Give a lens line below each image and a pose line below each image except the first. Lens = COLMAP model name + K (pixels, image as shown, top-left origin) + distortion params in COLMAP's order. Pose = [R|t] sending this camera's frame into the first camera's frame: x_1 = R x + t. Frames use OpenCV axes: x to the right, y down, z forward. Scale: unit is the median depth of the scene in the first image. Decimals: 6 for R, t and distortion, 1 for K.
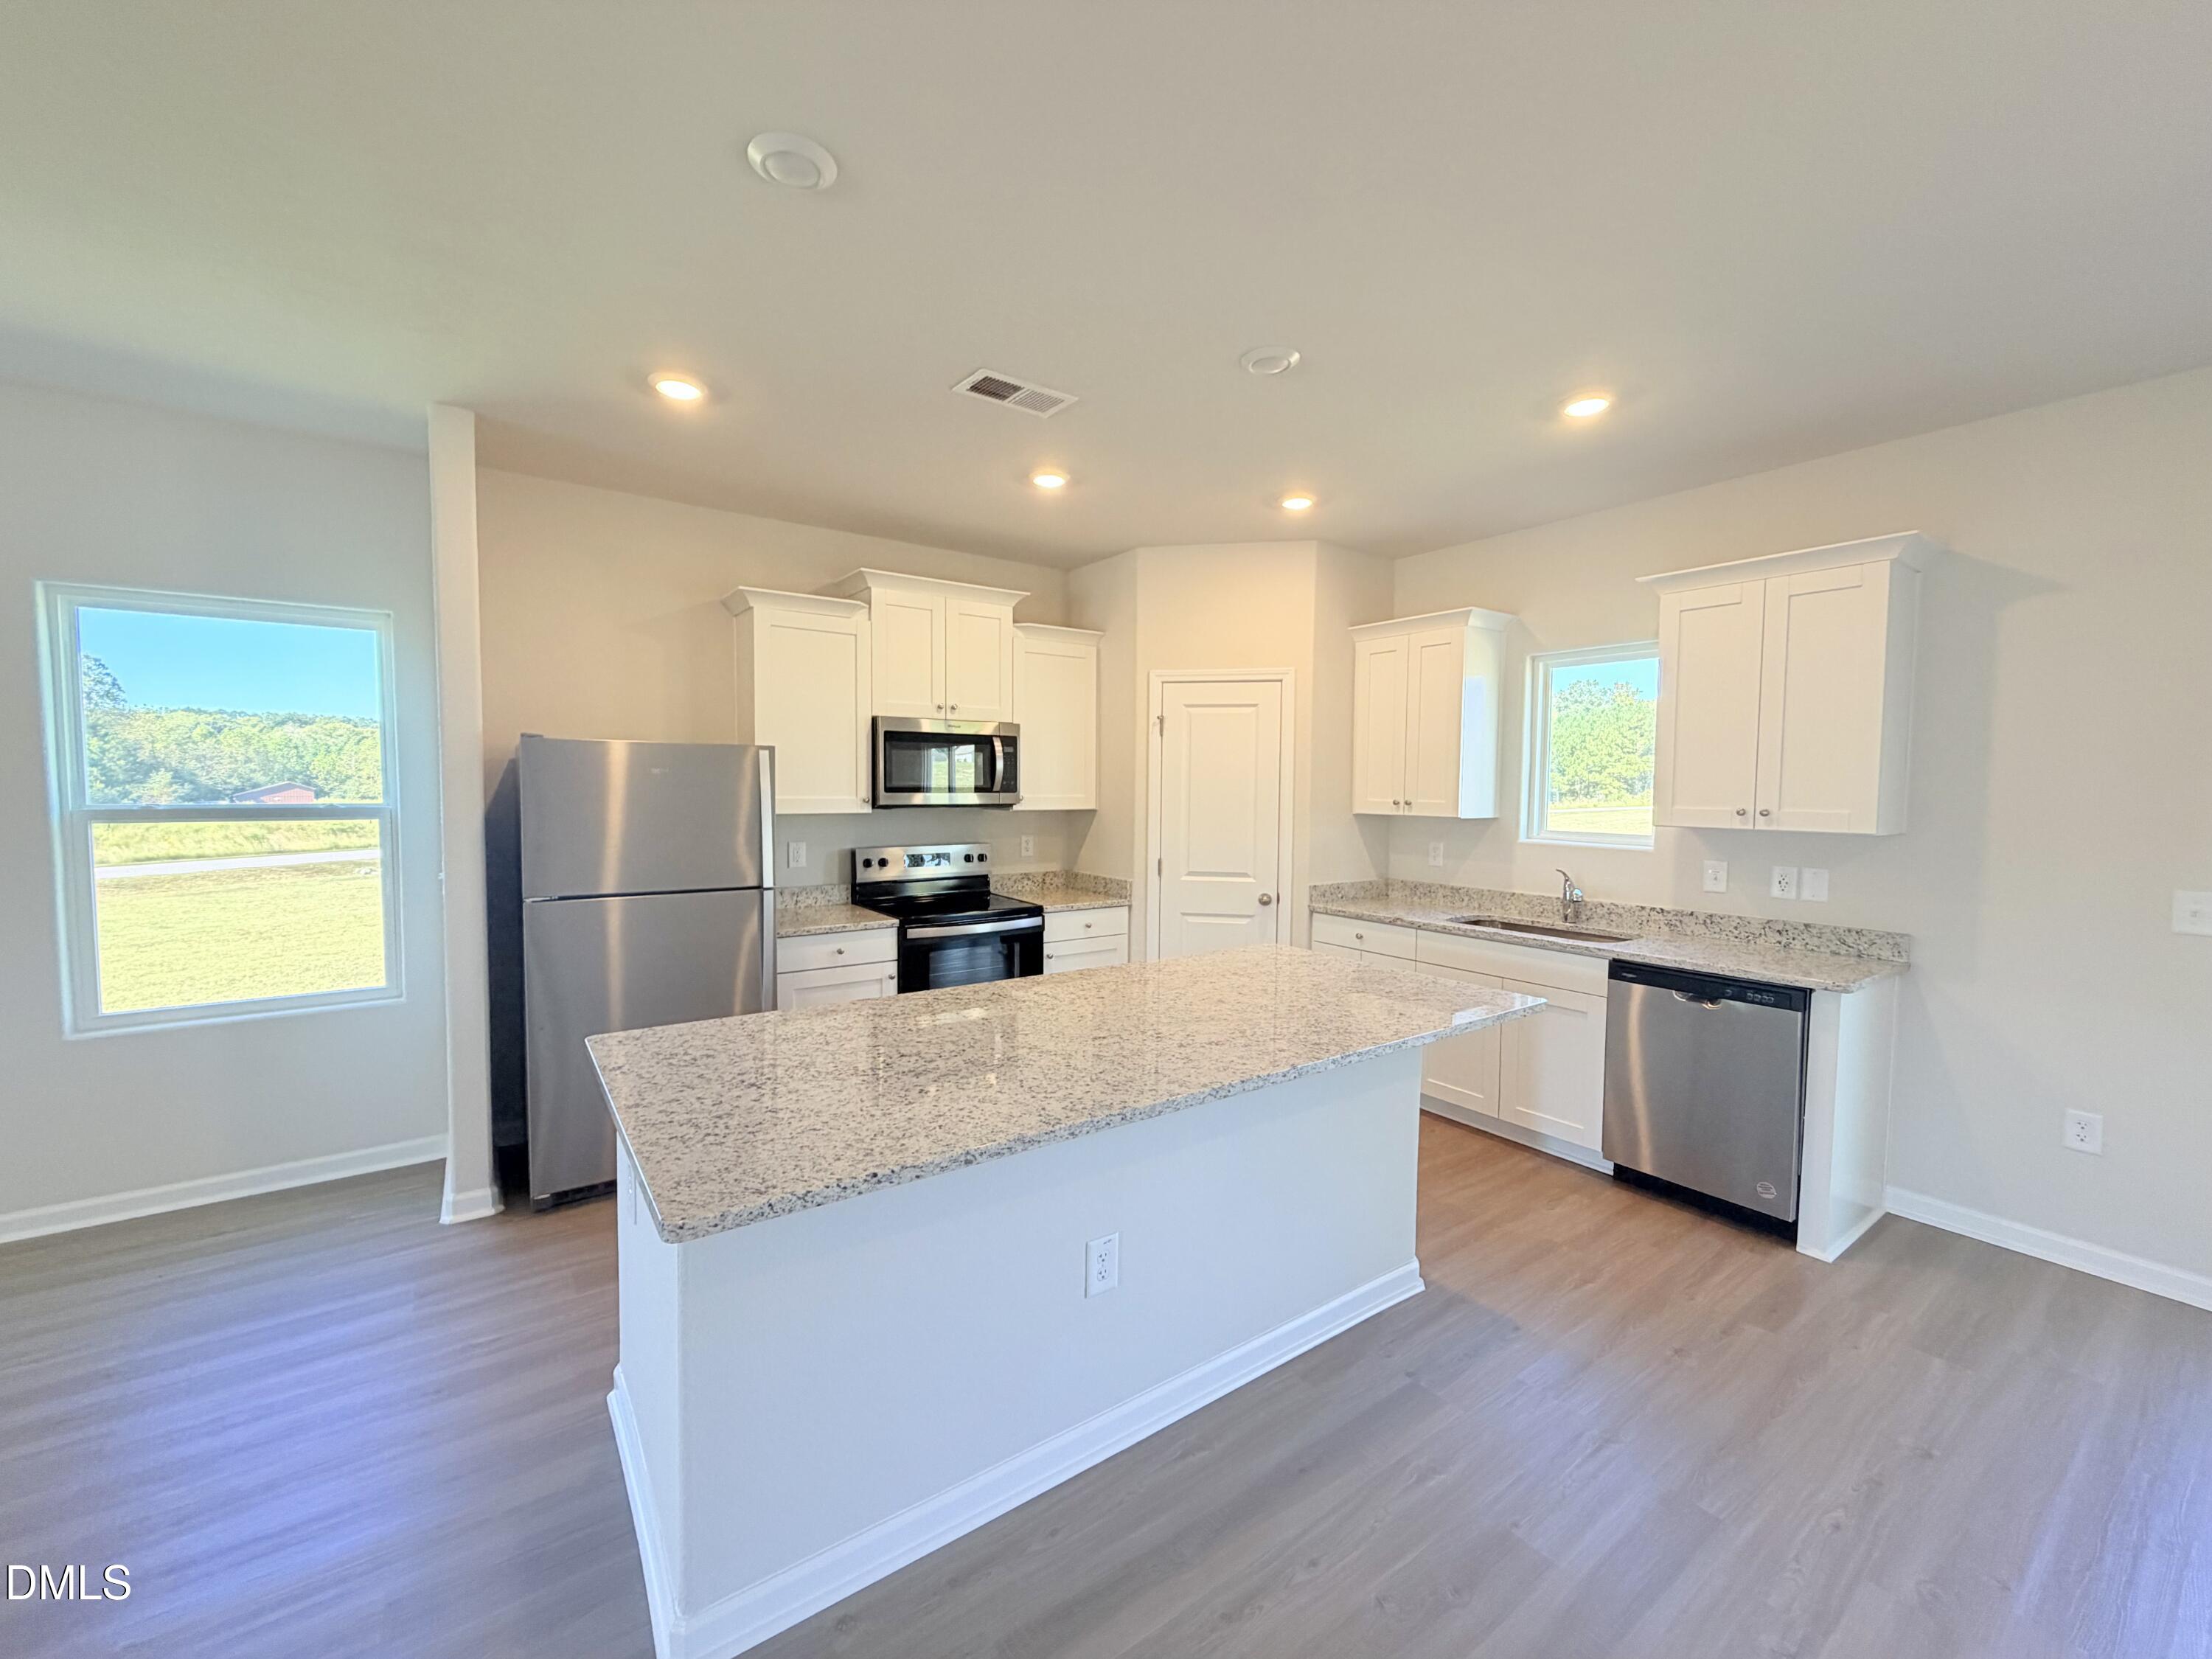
lens RADIAL K [[871.3, 0, 1117.5], [0, 871.3, 837.7], [0, 0, 1]] dist [-0.001592, 0.000056]
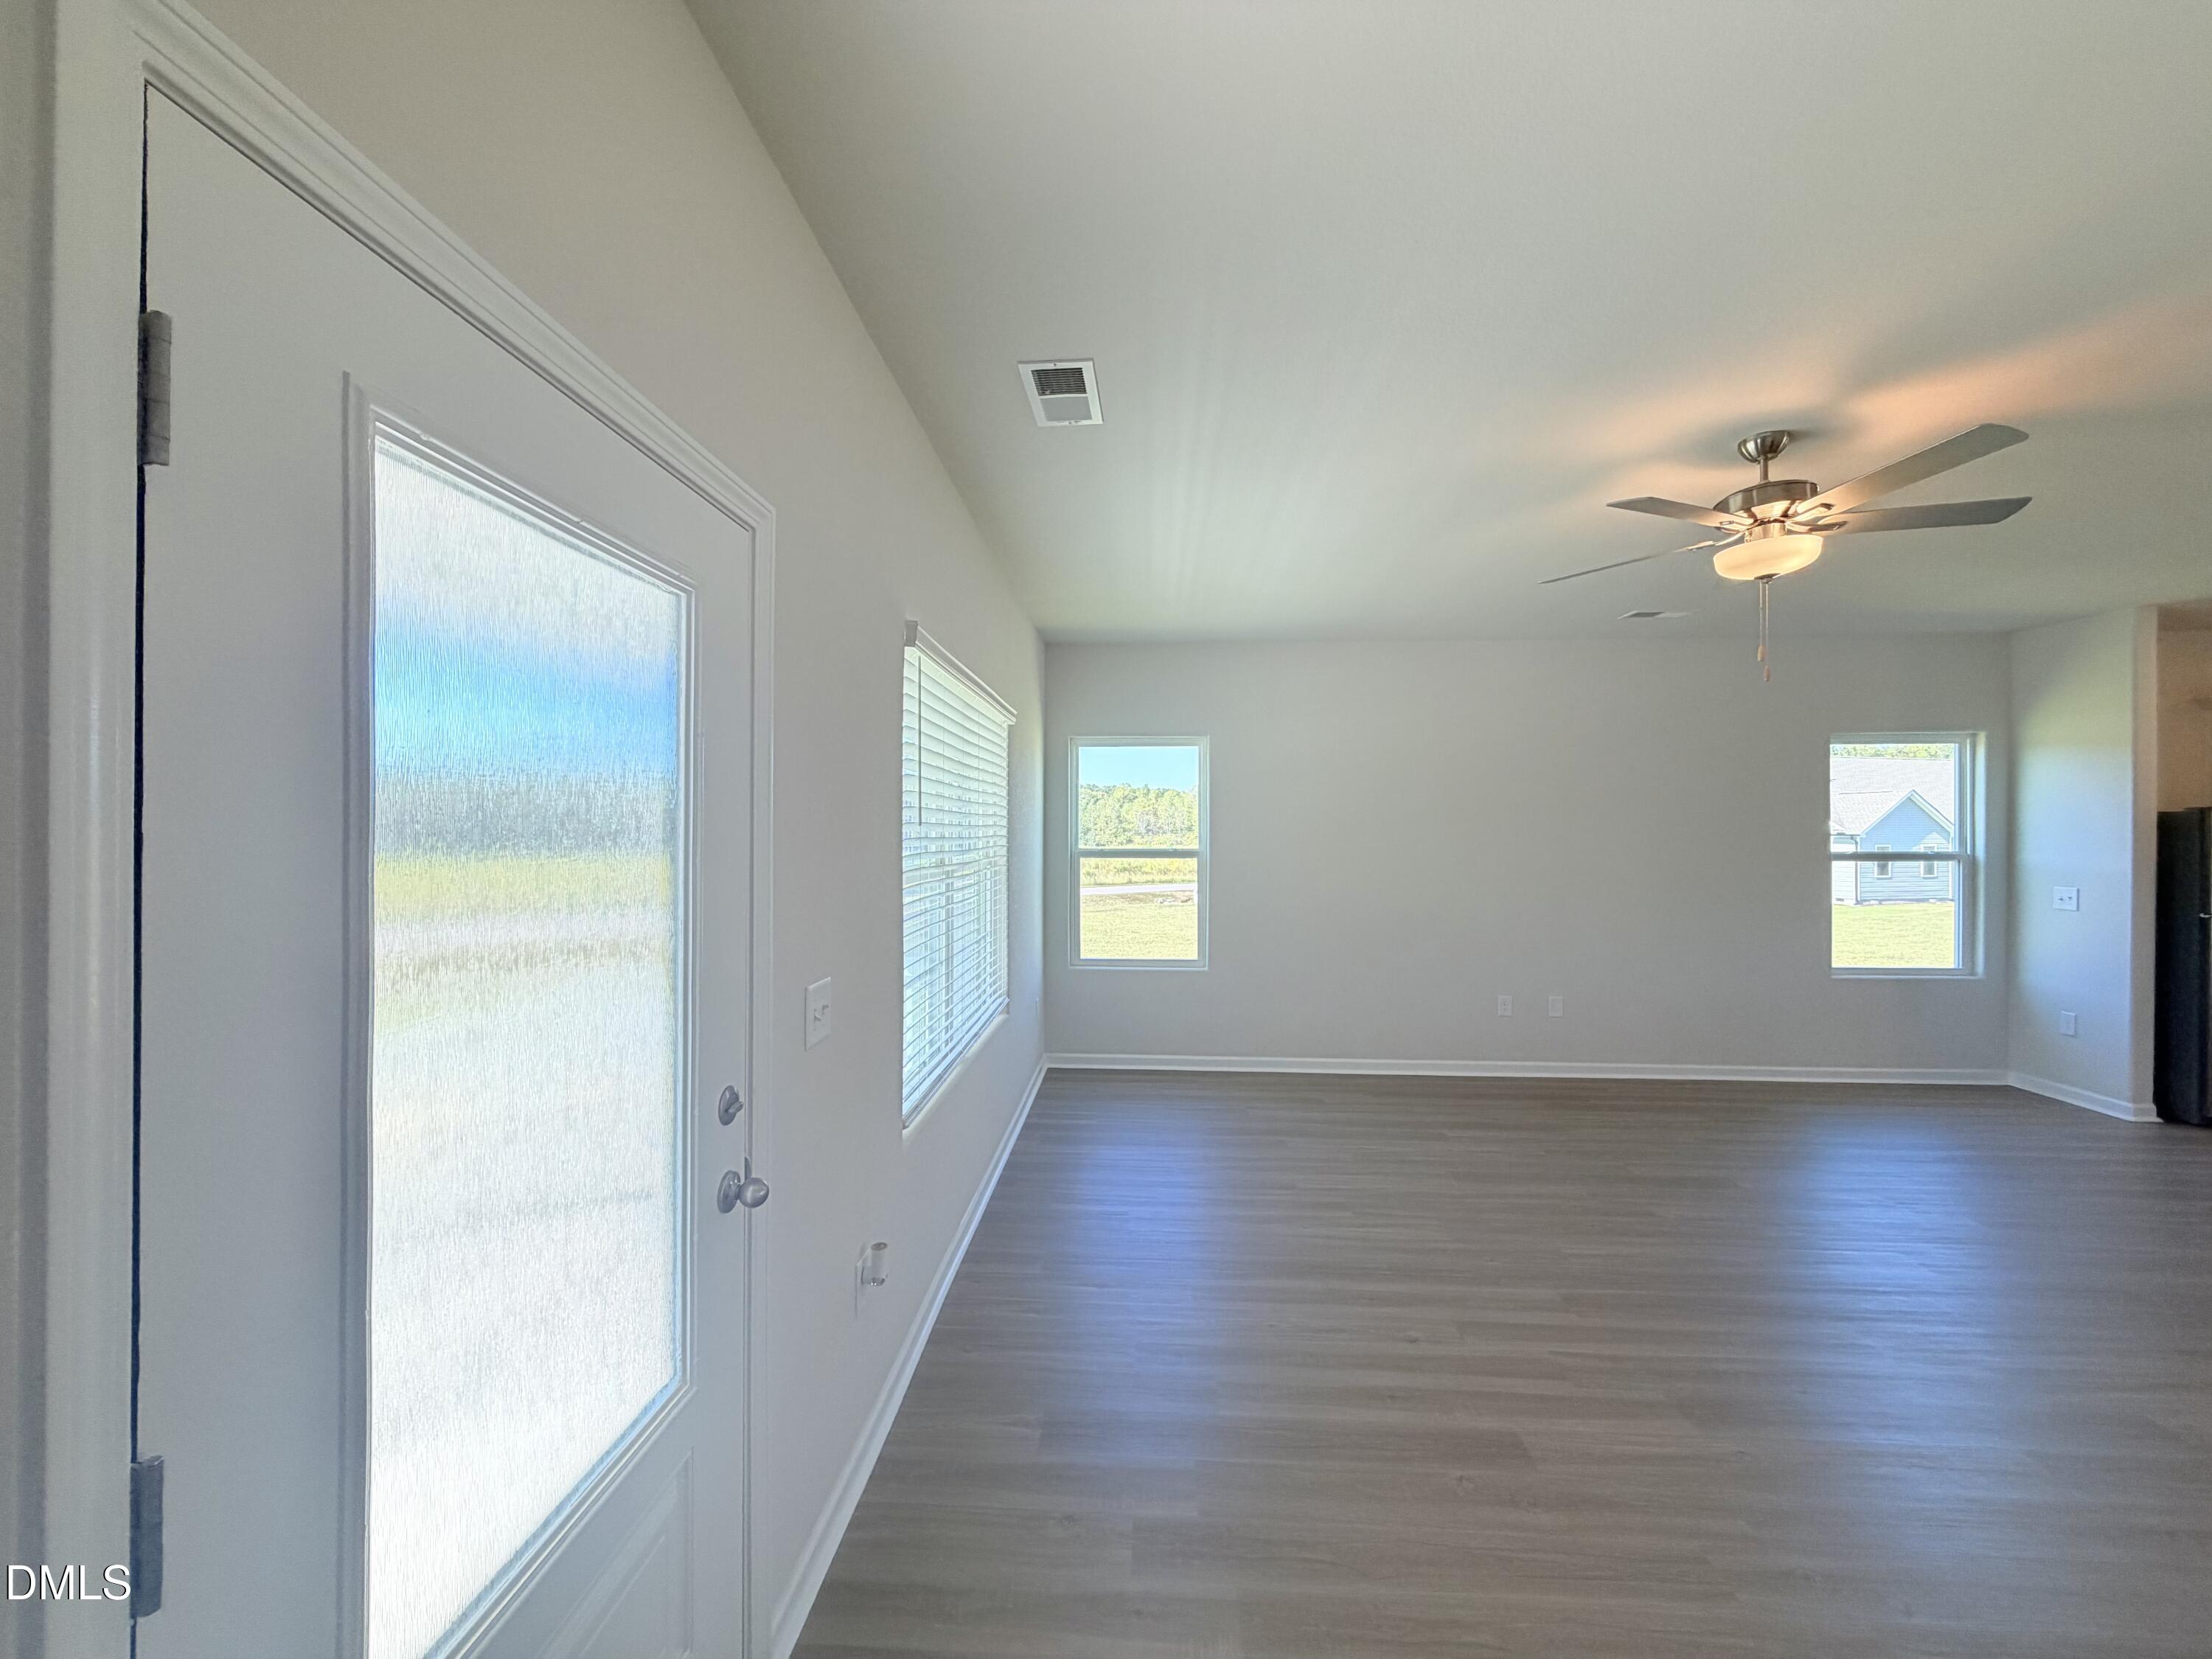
lens RADIAL K [[871.3, 0, 1082.4], [0, 871.3, 824.0], [0, 0, 1]] dist [-0.001592, 0.000056]
pose [[0.765252, -0.014444, -0.643569, -1.125243], [-0.030917, 0.997770, -0.059156, 0.058090], [0.642988, 0.065166, 0.763099, -1.343956]]
